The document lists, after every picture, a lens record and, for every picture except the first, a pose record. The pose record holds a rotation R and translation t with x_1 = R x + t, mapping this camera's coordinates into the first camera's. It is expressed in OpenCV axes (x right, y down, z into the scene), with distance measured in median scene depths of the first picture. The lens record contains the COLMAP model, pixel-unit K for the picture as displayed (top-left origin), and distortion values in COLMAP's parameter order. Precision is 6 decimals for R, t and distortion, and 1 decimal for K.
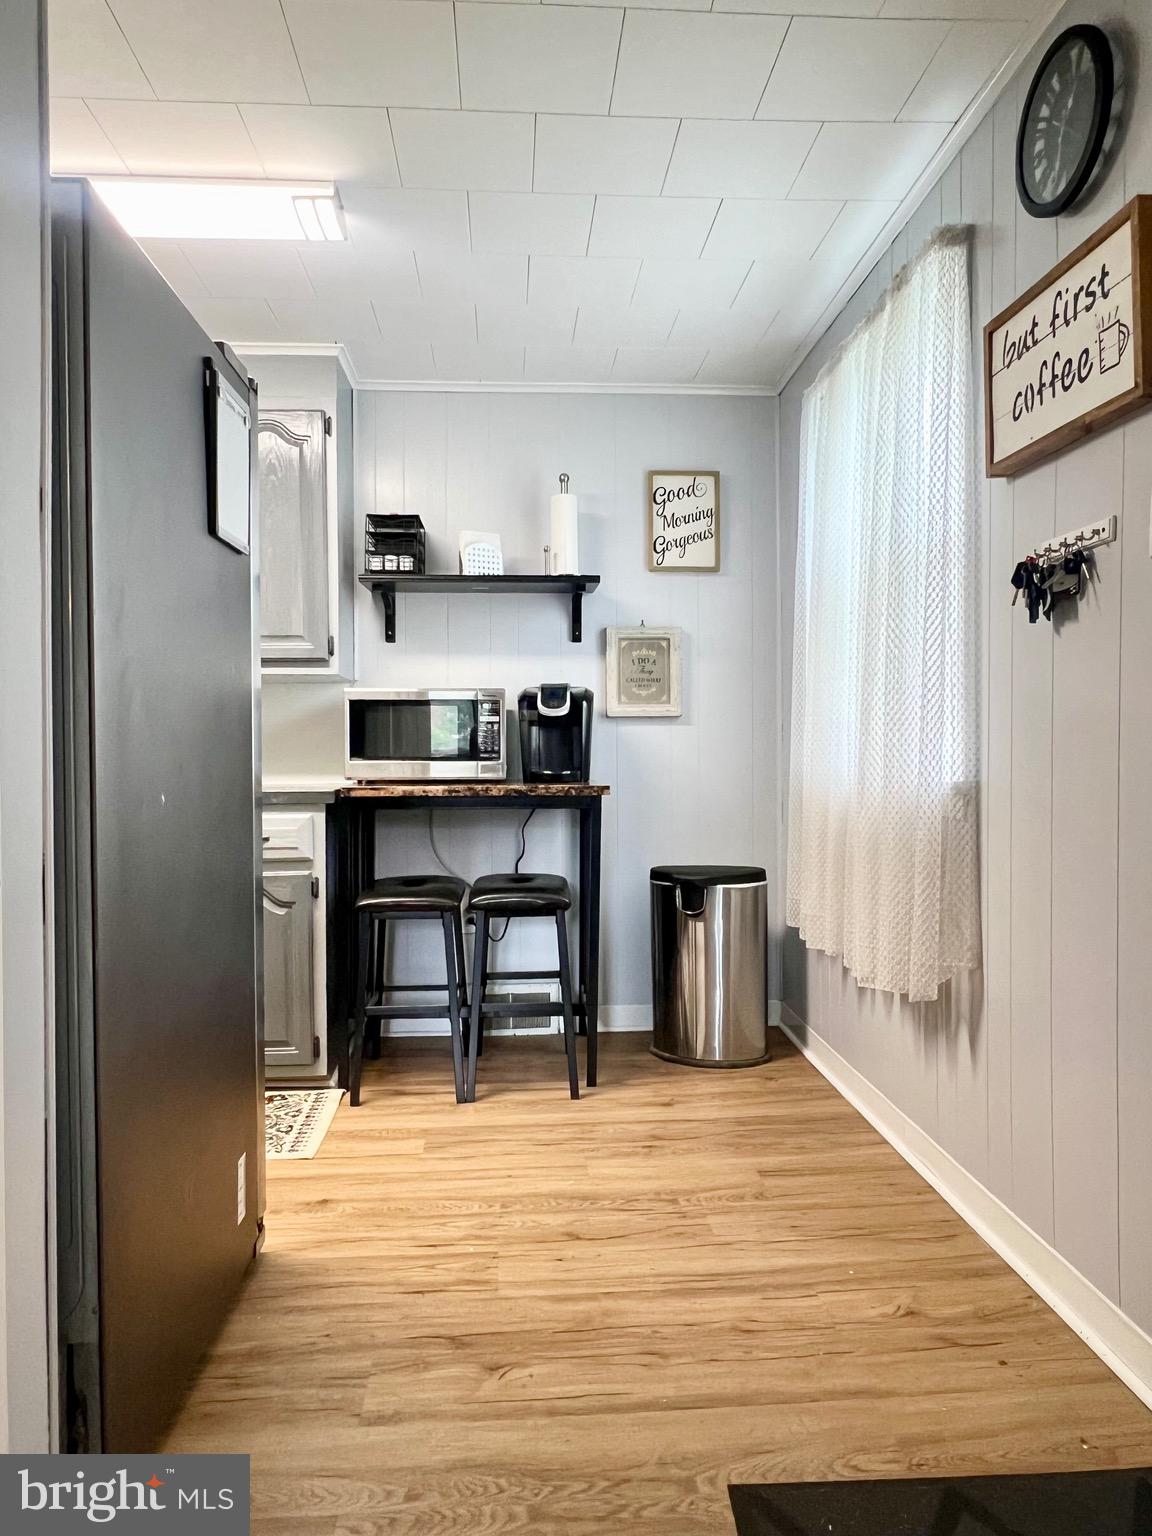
lens RADIAL K [[1073.8, 0, 579.3], [0, 1073.8, 770.1], [0, 0, 1]] dist [-0.001050, -0.002220]
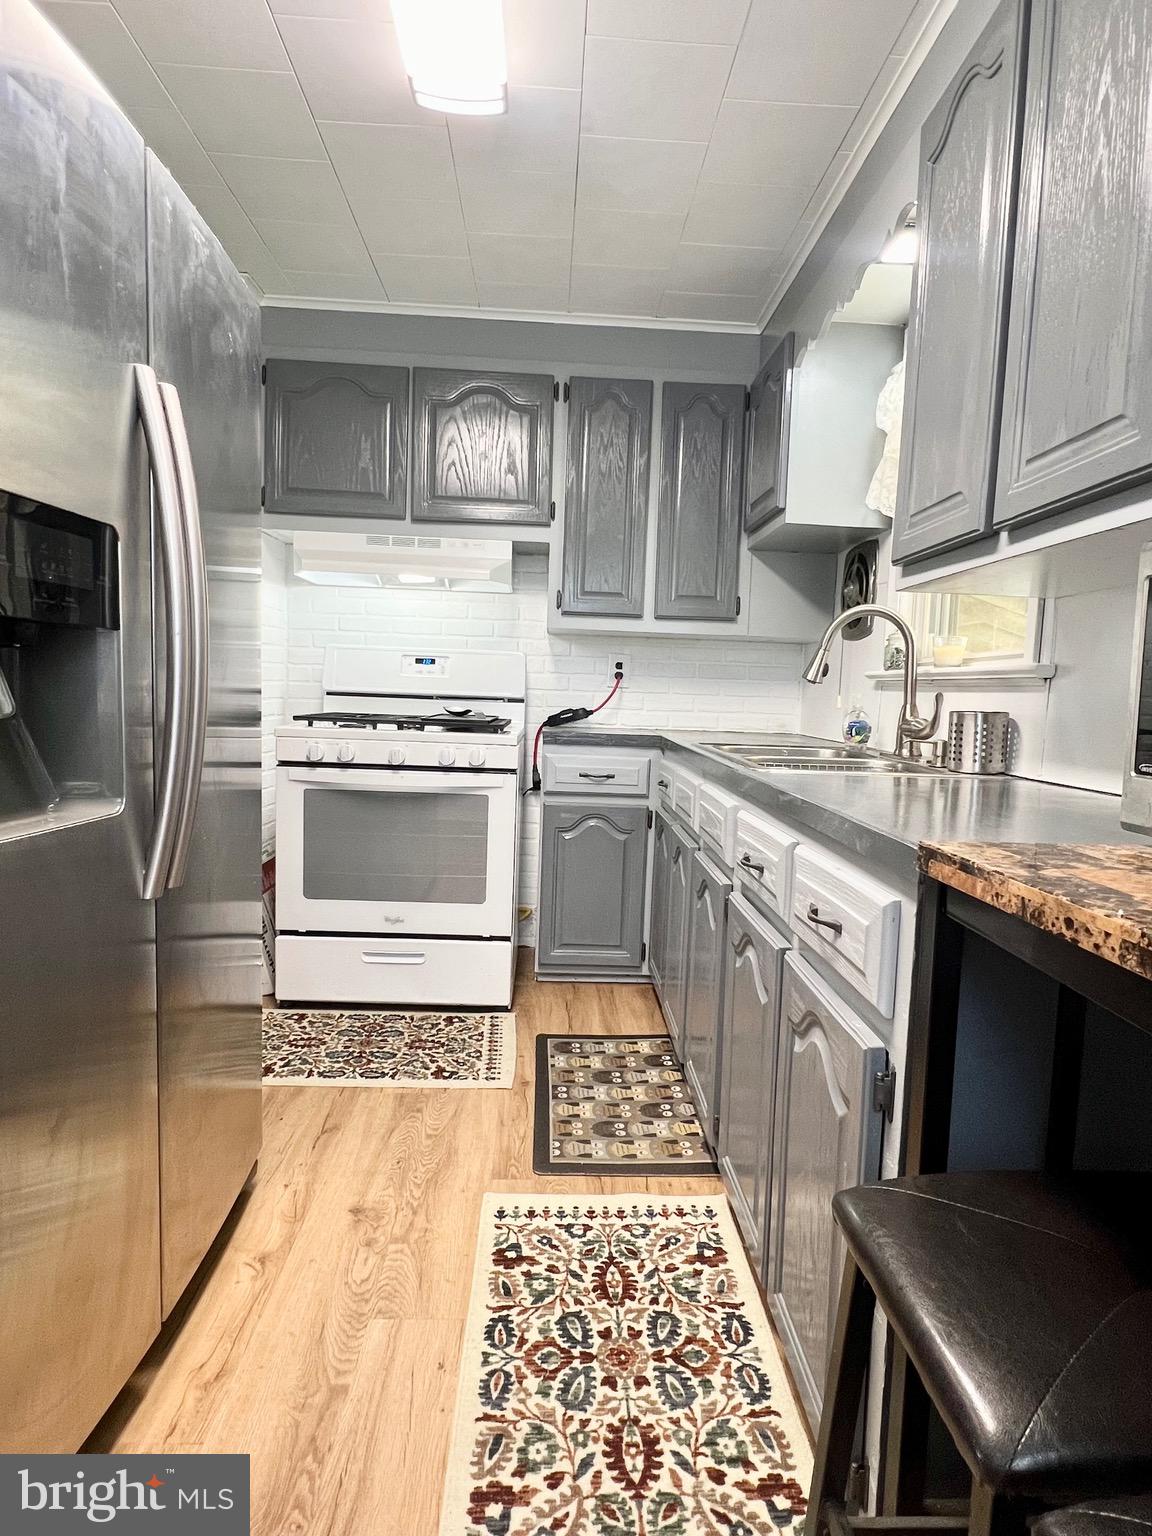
lens RADIAL K [[853.4, 0, 576.4], [0, 853.4, 766.3], [0, 0, 1]] dist [-0.002785, -0.000107]
pose [[-0.036565, 0.090956, -0.995183, 0.041868], [-0.049139, 0.994481, 0.092697, -0.024484], [0.998122, 0.052292, -0.031894, 0.810291]]
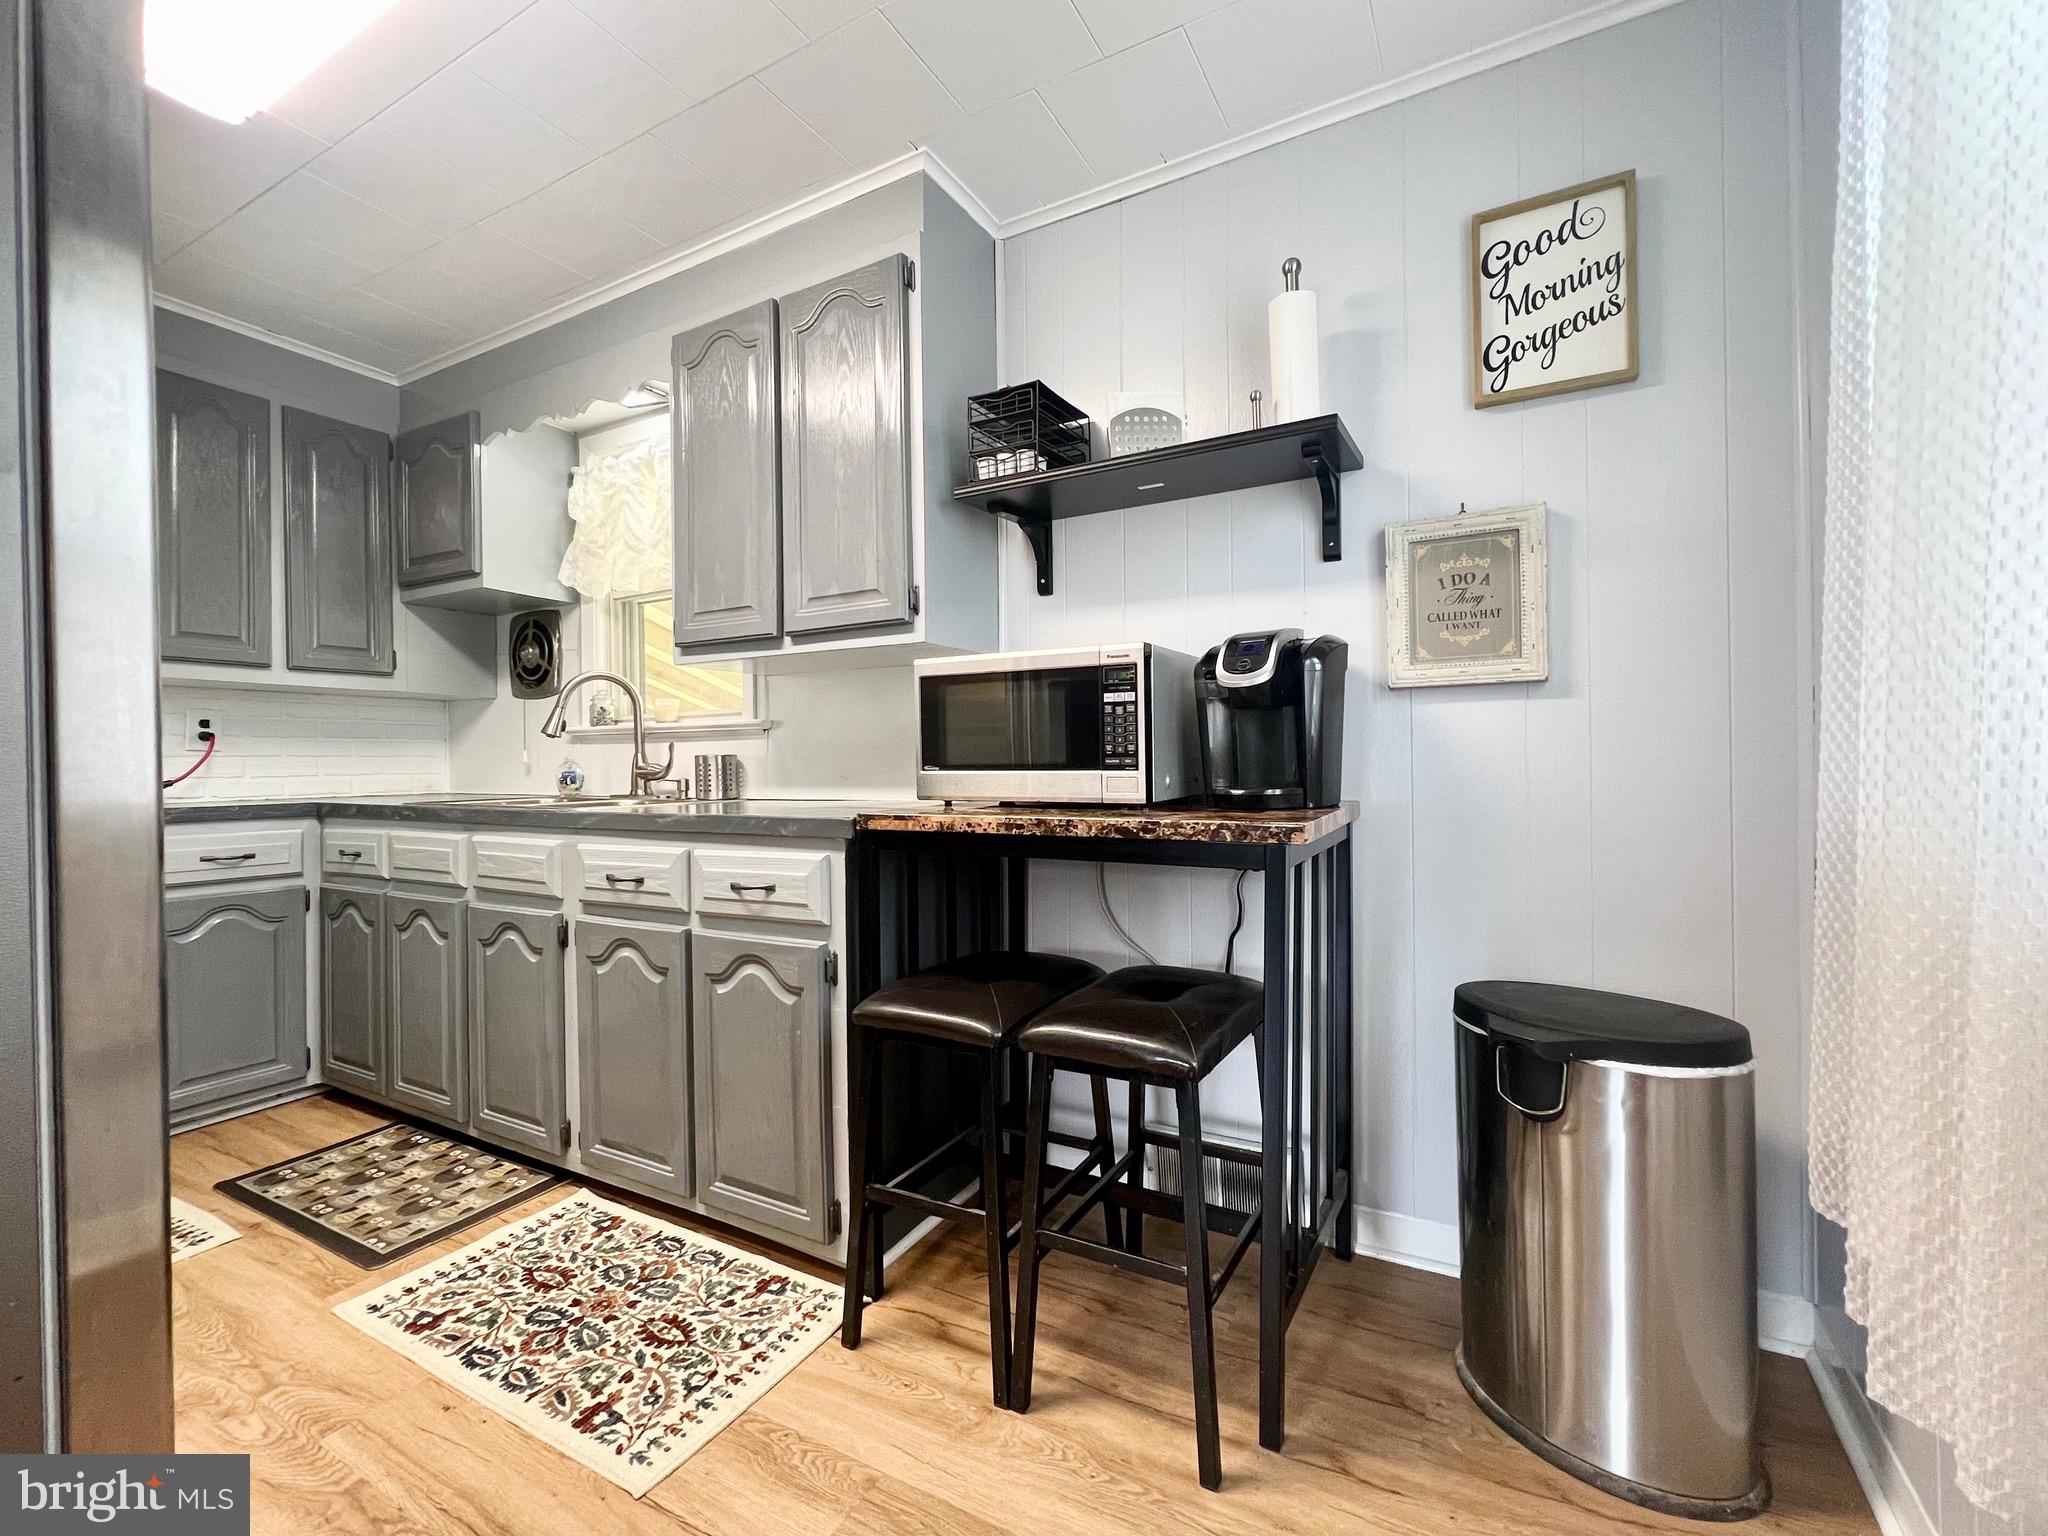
lens RADIAL K [[892.0, 0, 1012.4], [0, 892.0, 763.1], [0, 0, 1]] dist [-0.003641, -0.000577]
pose [[0.833716, -0.005071, -0.552171, 0.126135], [-0.000191, 0.999955, -0.009471, -0.007705], [0.552194, 0.008001, 0.833677, 0.556058]]
